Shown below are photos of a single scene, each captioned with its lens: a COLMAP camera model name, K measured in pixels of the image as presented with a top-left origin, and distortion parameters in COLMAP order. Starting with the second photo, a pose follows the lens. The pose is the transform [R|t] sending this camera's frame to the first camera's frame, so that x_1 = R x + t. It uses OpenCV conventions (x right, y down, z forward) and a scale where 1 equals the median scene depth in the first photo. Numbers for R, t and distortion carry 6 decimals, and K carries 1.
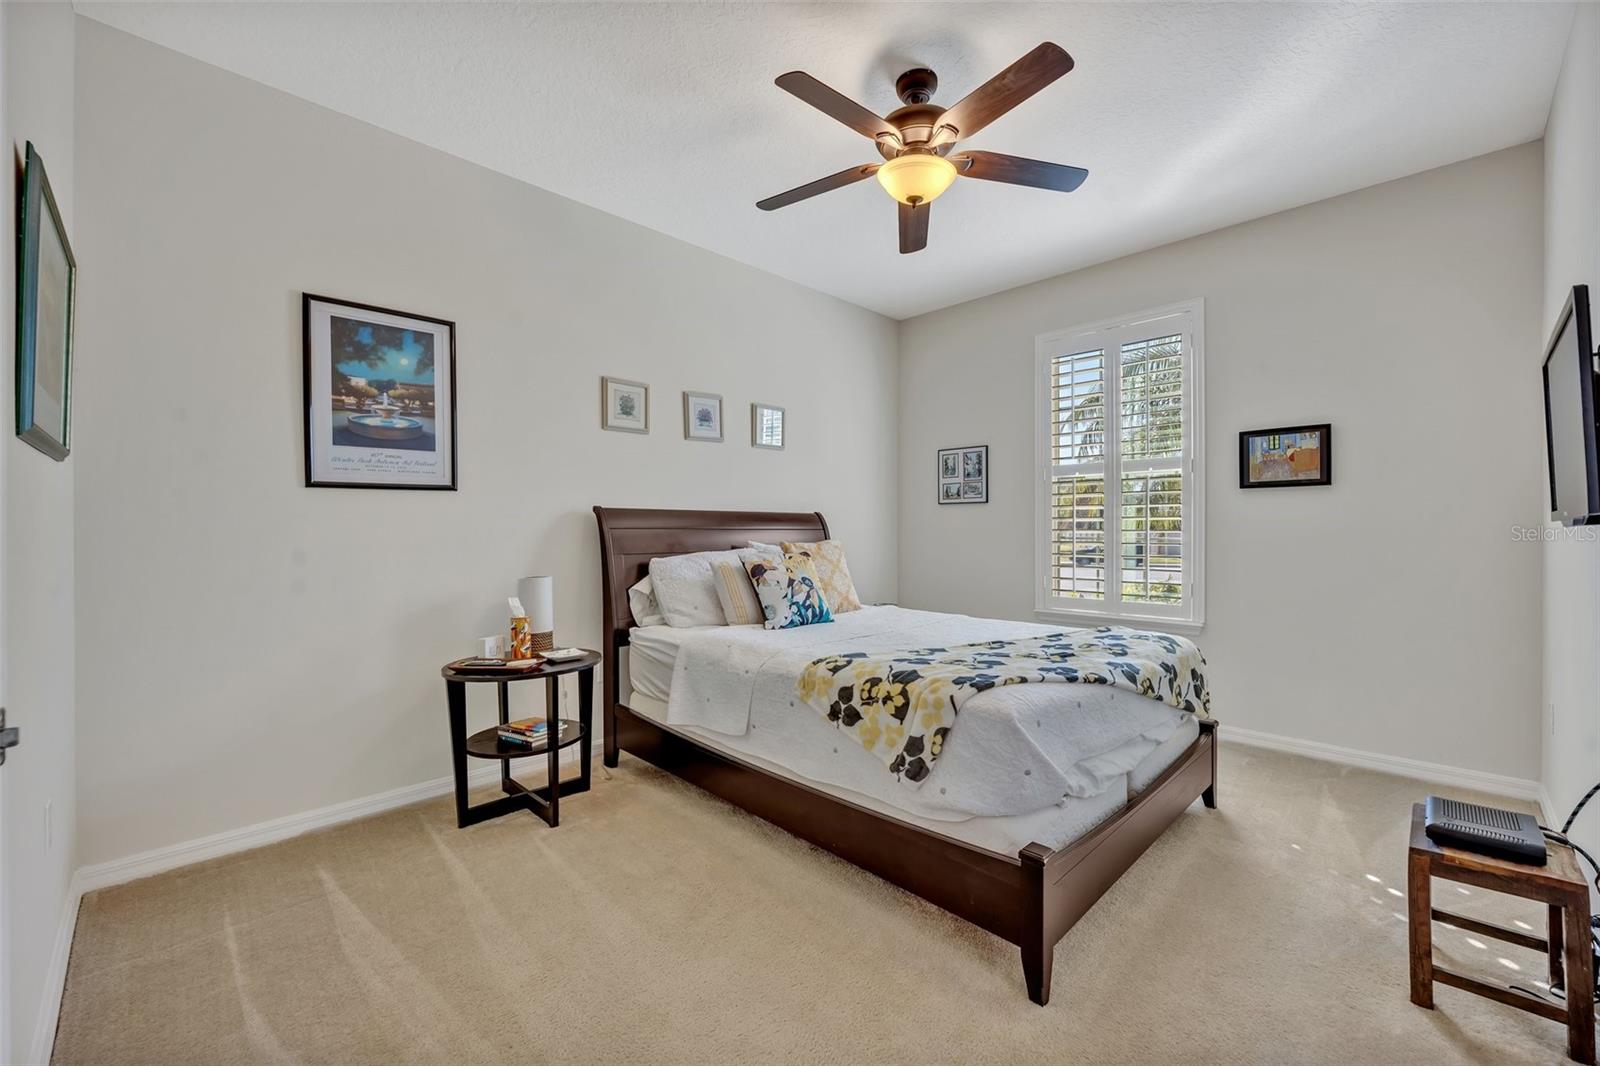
lens RADIAL K [[648.1, 0, 793.6], [0, 648.1, 522.3], [0, 0, 1]] dist [-0.003138, 0.000302]
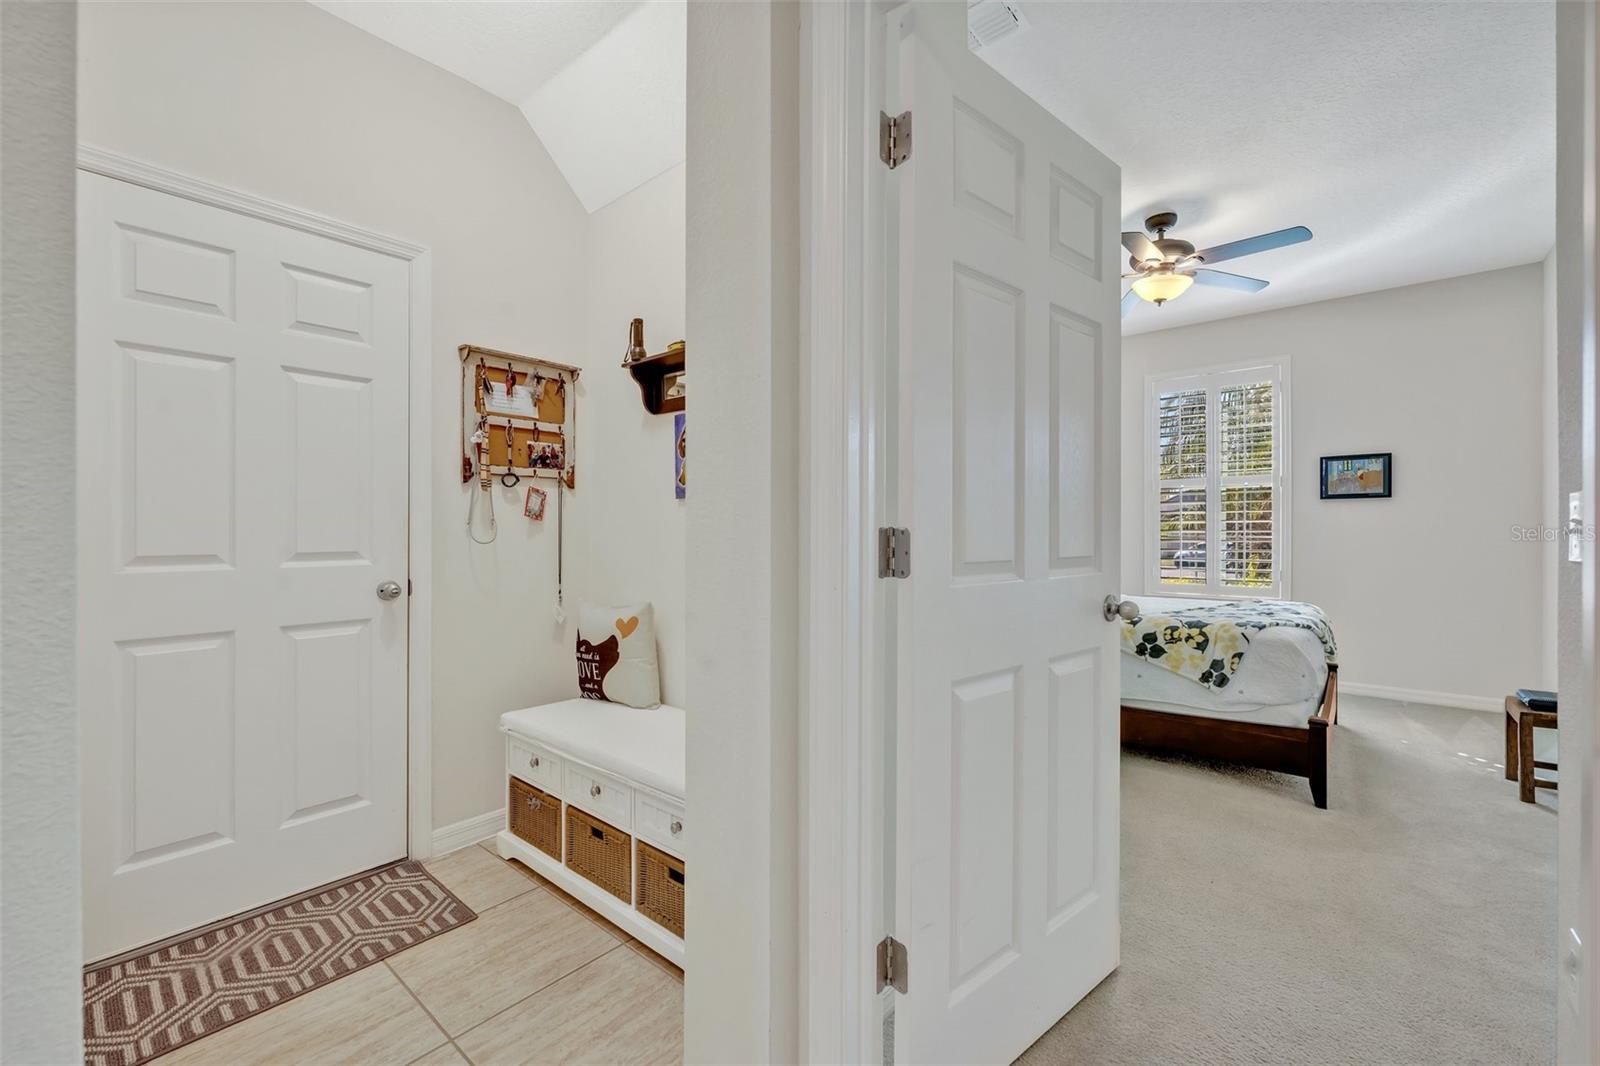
lens RADIAL K [[648.1, 0, 805.0], [0, 648.1, 522.3], [0, 0, 1]] dist [-0.003138, 0.000302]
pose [[0.997089, 0.002560, 0.076203, -0.861367], [-0.002533, 0.999997, -0.000448, -0.001726], [-0.076204, 0.000254, 0.997092, -0.459187]]
